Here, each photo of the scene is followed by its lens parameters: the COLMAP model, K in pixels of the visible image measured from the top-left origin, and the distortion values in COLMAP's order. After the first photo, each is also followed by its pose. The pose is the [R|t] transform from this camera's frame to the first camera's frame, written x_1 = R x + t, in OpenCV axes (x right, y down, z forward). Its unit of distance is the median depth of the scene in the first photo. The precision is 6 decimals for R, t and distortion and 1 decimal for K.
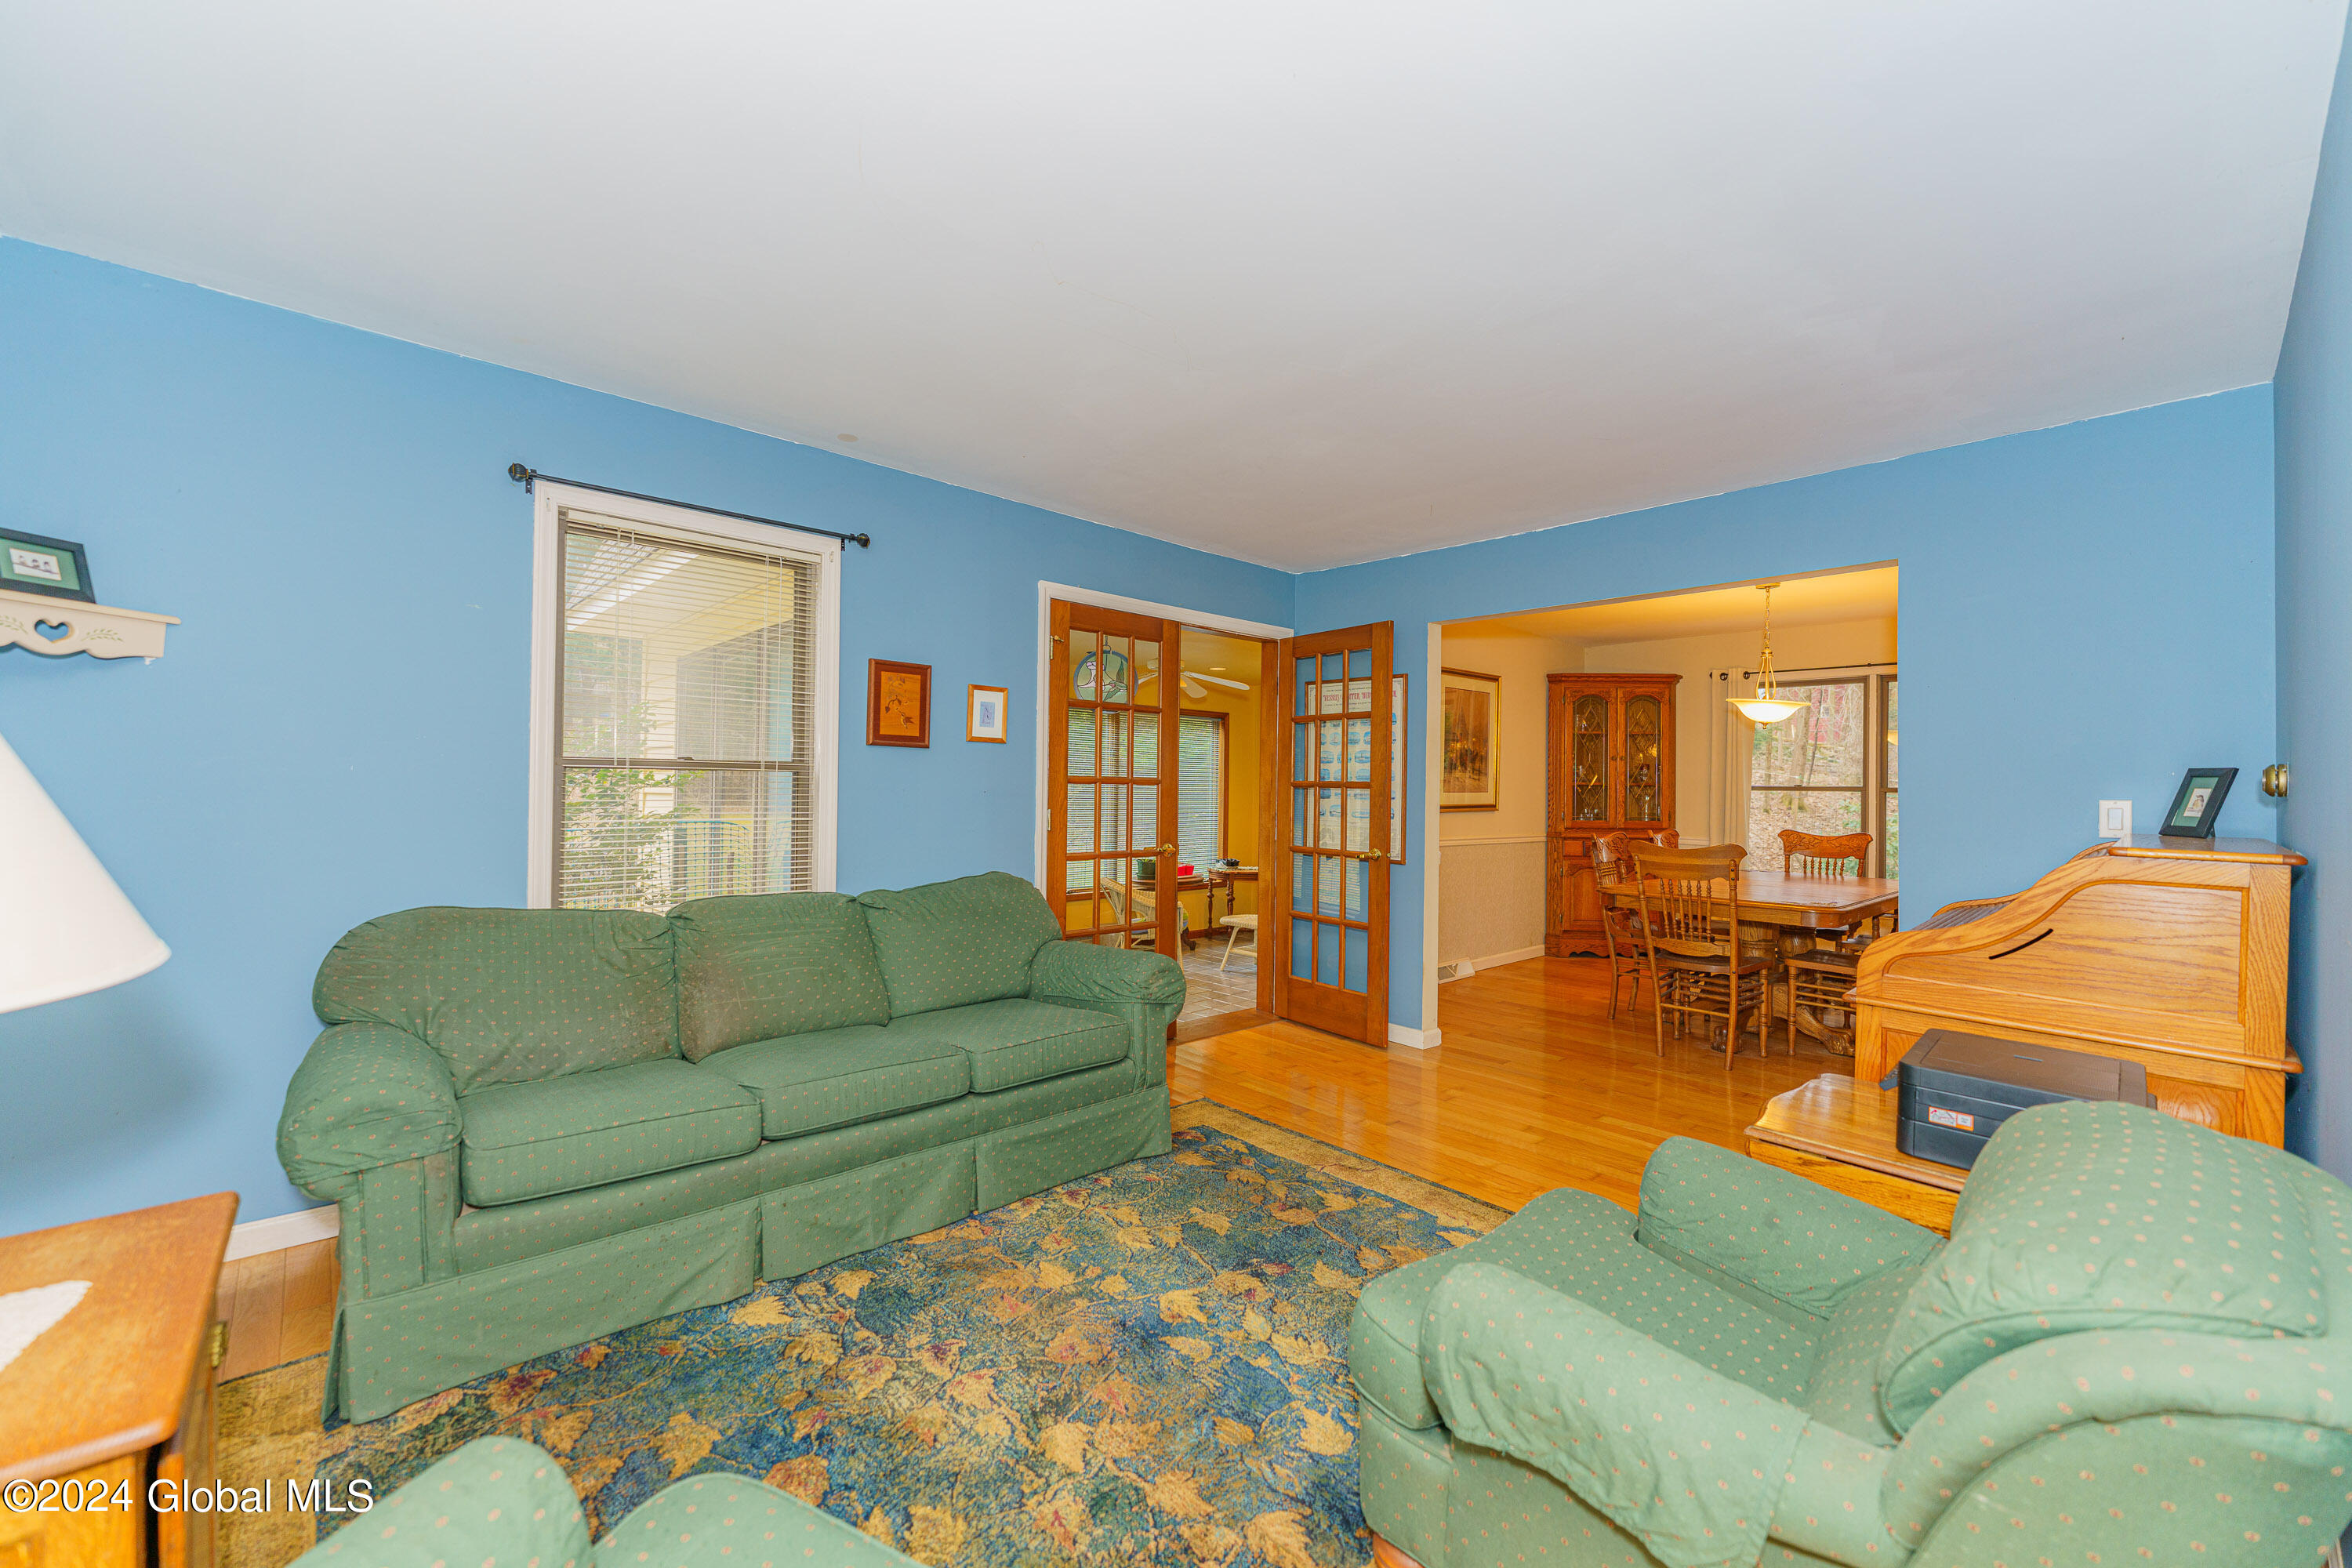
lens RADIAL K [[935.5, 0, 1174.1], [0, 935.5, 778.2], [0, 0, 1]] dist [0.000798, 0.000280]
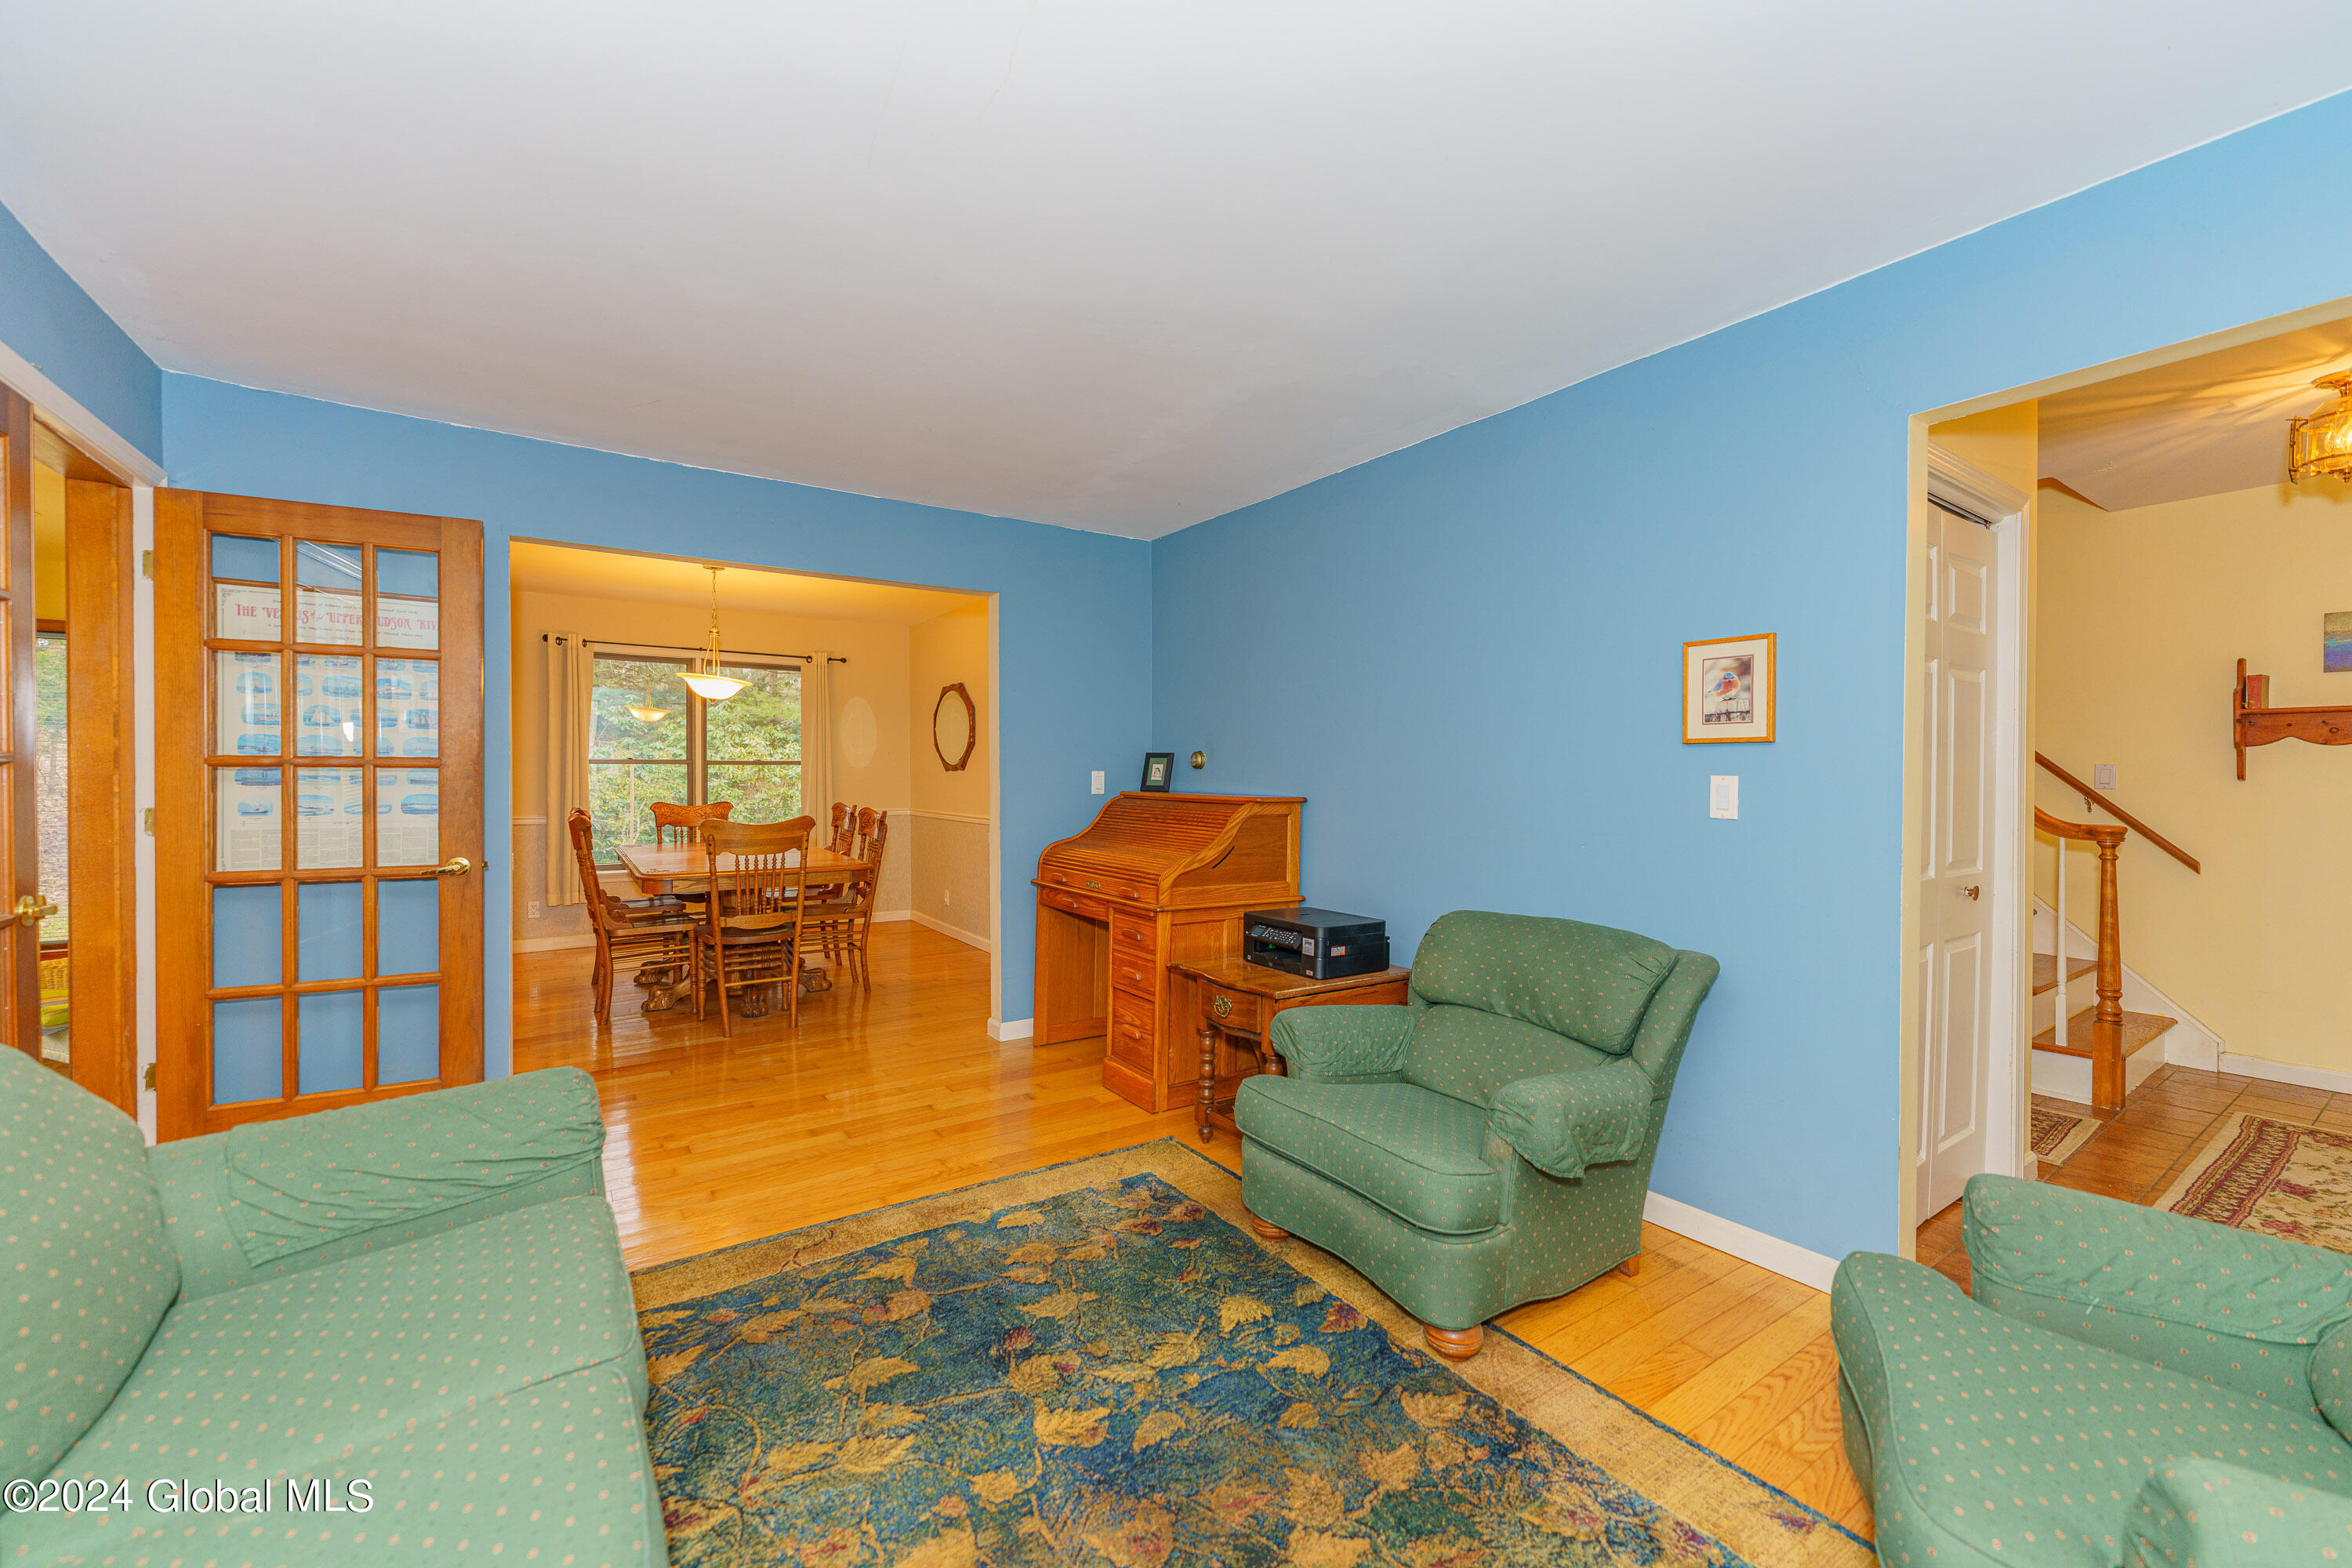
lens RADIAL K [[935.5, 0, 1174.1], [0, 935.5, 778.2], [0, 0, 1]] dist [0.000798, 0.000280]
pose [[0.147850, -0.022487, 0.988754, -0.503908], [-0.011413, 0.999636, 0.024442, -0.004999], [-0.988944, -0.014899, 0.147540, 0.536844]]
